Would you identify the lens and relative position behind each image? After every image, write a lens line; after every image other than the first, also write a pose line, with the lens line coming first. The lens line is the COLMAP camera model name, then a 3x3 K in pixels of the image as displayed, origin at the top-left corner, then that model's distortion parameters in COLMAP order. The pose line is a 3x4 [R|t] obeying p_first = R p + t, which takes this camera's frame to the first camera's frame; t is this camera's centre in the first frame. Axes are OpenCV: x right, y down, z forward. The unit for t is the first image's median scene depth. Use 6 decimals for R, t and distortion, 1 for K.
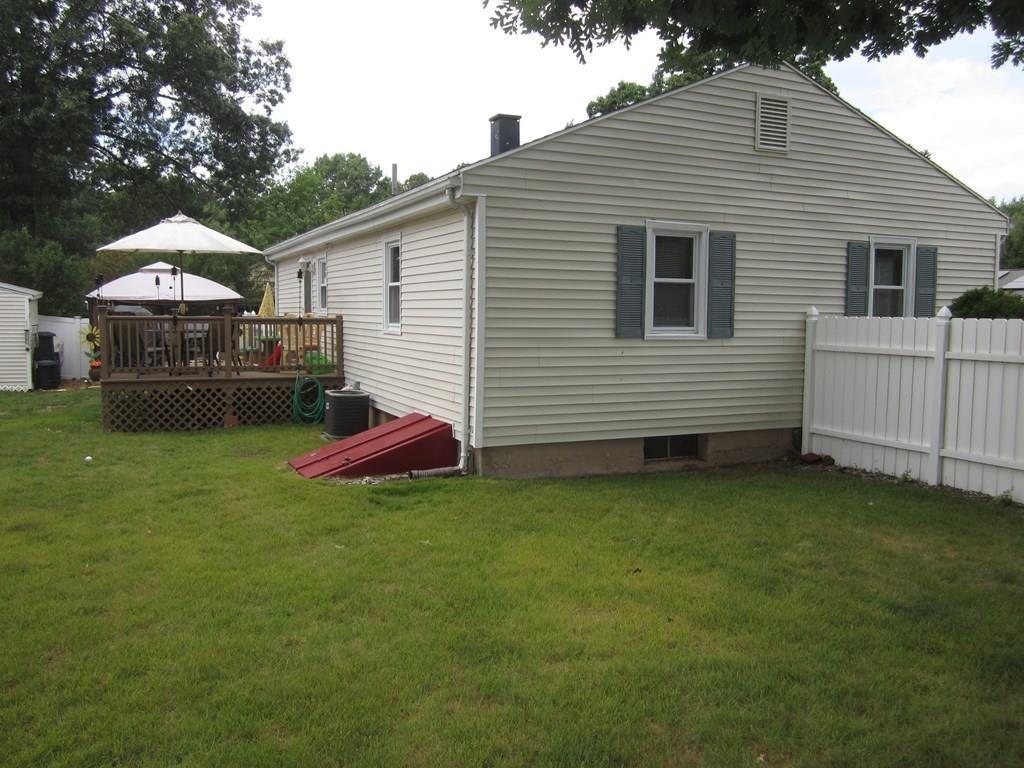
lens RADIAL K [[847.7, 0, 514.0], [0, 847.7, 384.6], [0, 0, 1]] dist [-0.044034, 0.013082]
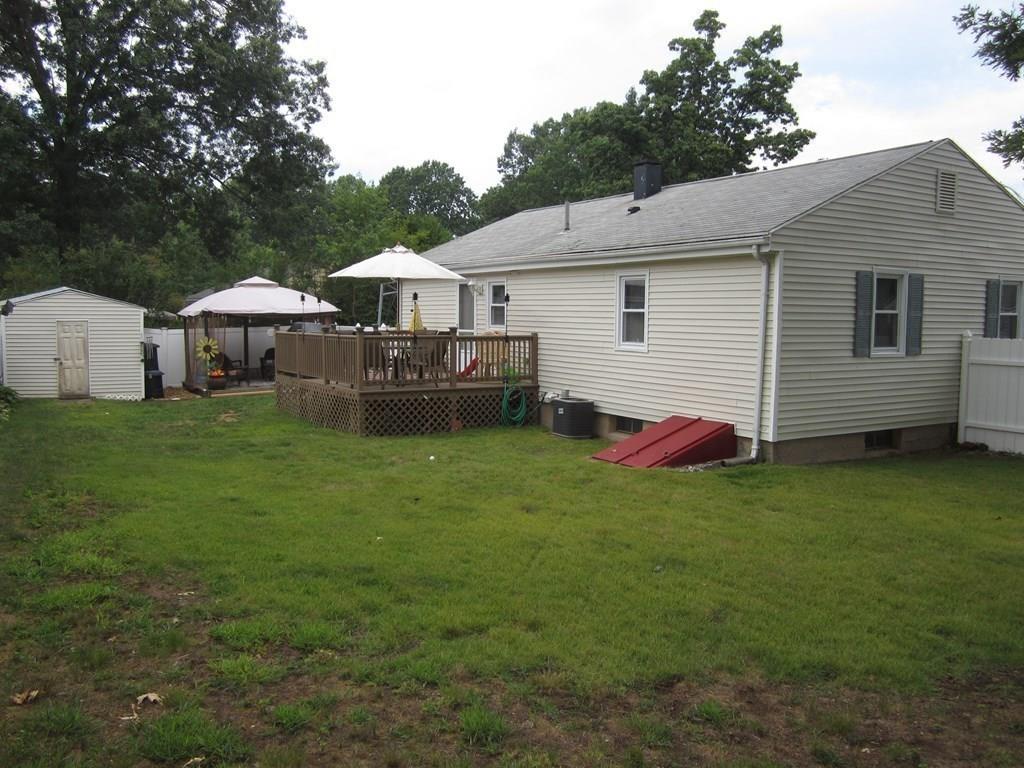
lens RADIAL K [[847.7, 0, 514.0], [0, 847.7, 384.6], [0, 0, 1]] dist [-0.044034, 0.013082]
pose [[0.993071, -0.010670, 0.117033, -0.505753], [0.010575, 0.999943, 0.001435, -0.017192], [-0.117042, -0.000188, 0.993127, -0.214219]]
